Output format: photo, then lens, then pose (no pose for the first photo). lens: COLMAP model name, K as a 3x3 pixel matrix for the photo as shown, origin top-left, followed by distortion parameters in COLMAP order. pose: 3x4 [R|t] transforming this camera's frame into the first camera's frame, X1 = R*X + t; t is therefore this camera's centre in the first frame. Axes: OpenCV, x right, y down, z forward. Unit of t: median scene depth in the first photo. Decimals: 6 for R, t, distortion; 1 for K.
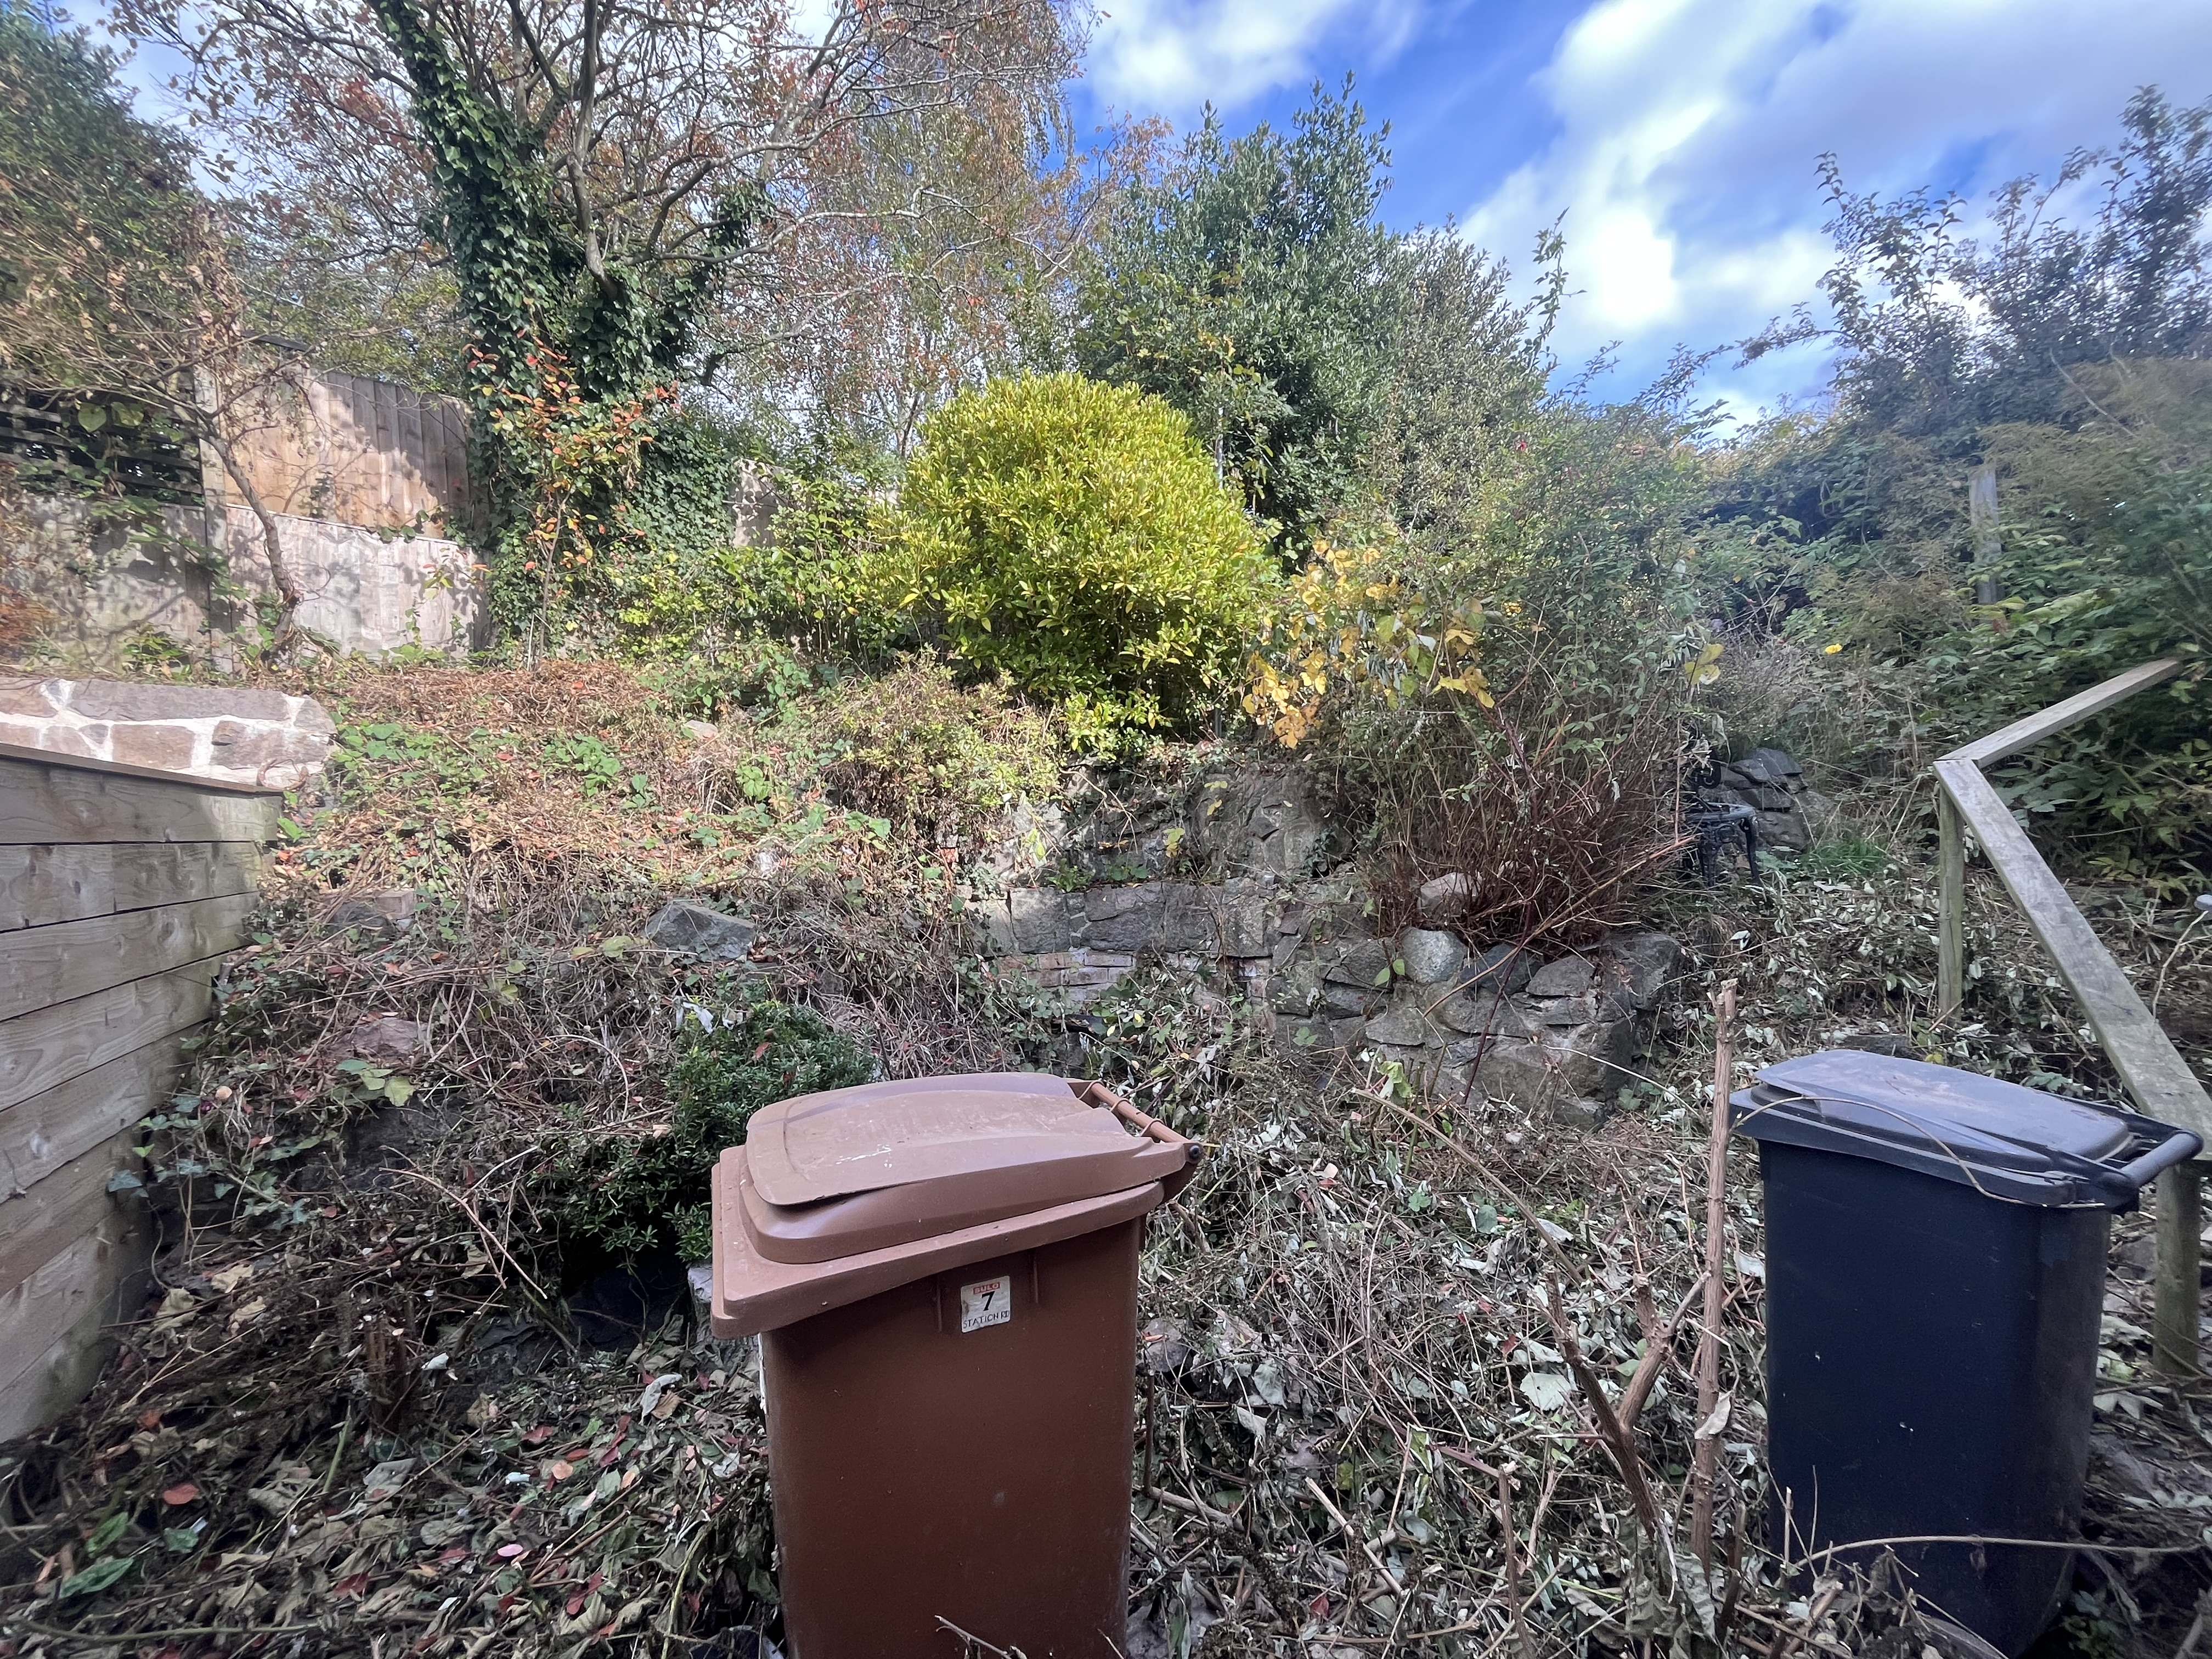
lens RADIAL K [[899.4, 0, 1103.8], [0, 899.4, 831.0], [0, 0, 1]] dist [0.002199, 0.000710]
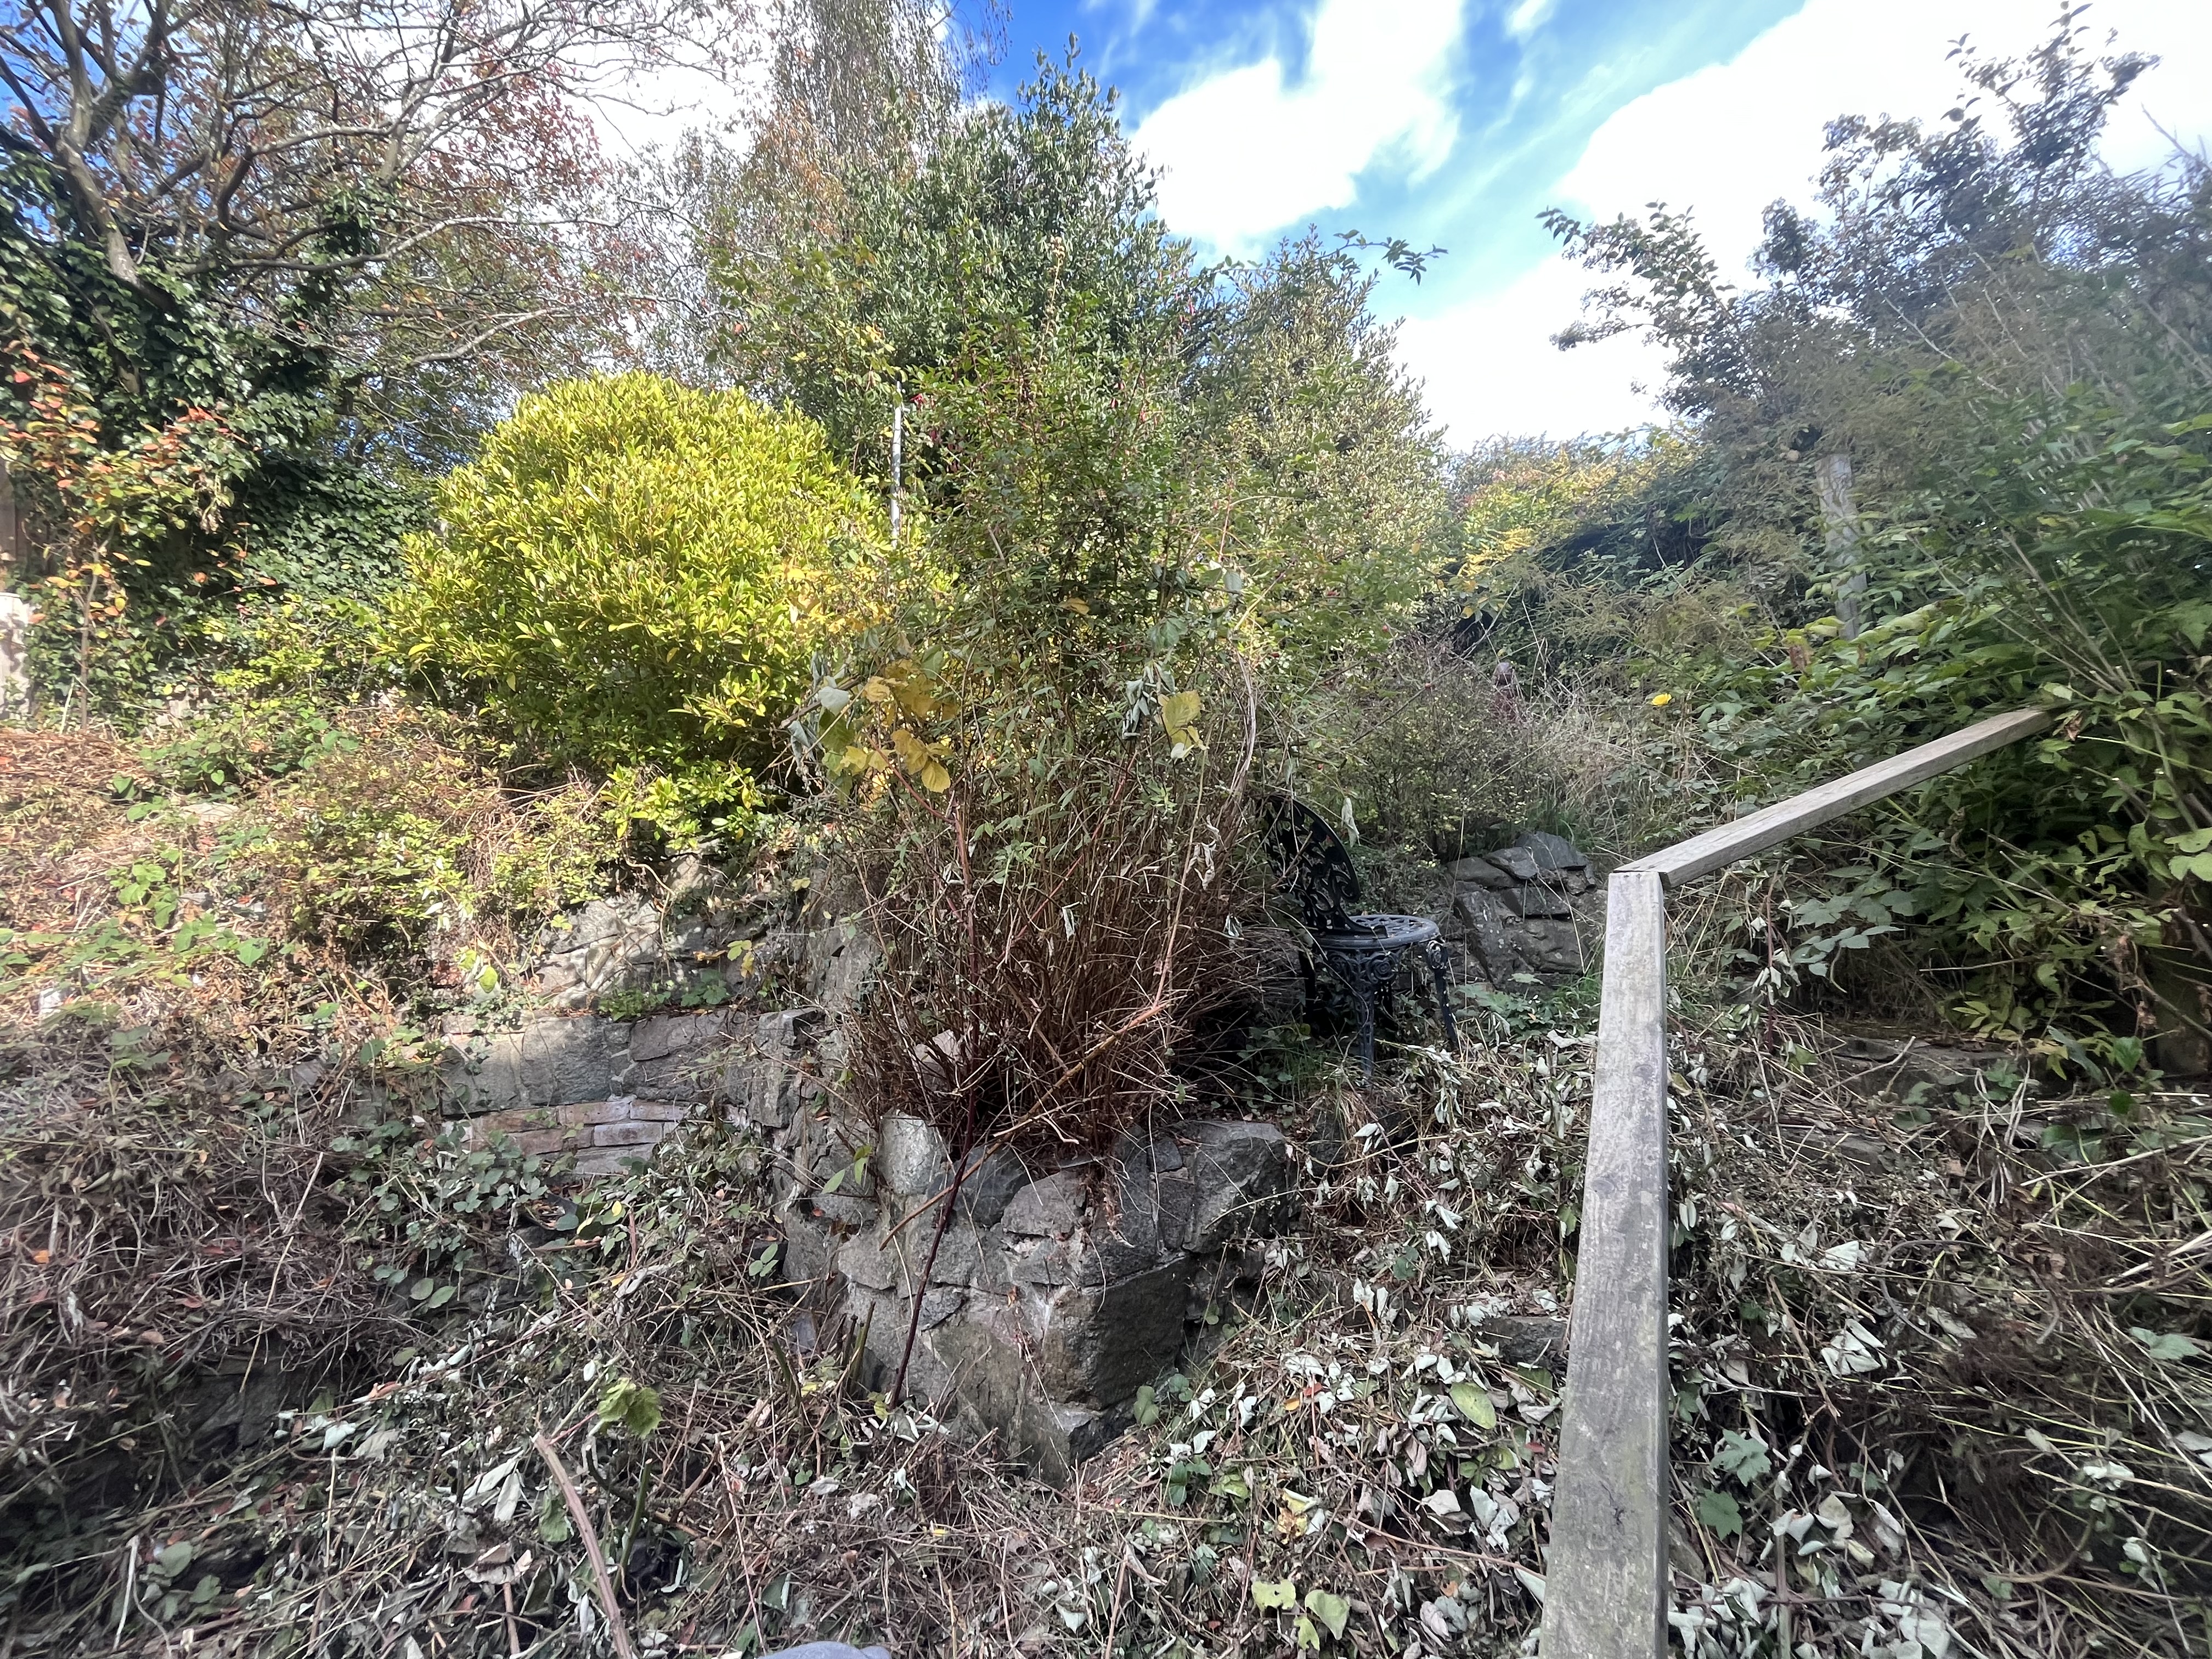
lens RADIAL K [[899.4, 0, 1106.7], [0, 899.4, 830.5], [0, 0, 1]] dist [0.002199, 0.000710]
pose [[0.998407, -0.003644, -0.056308, 0.437470], [-0.000005, 0.997907, -0.064665, -0.046829], [0.056426, 0.064562, 0.996317, 0.253834]]
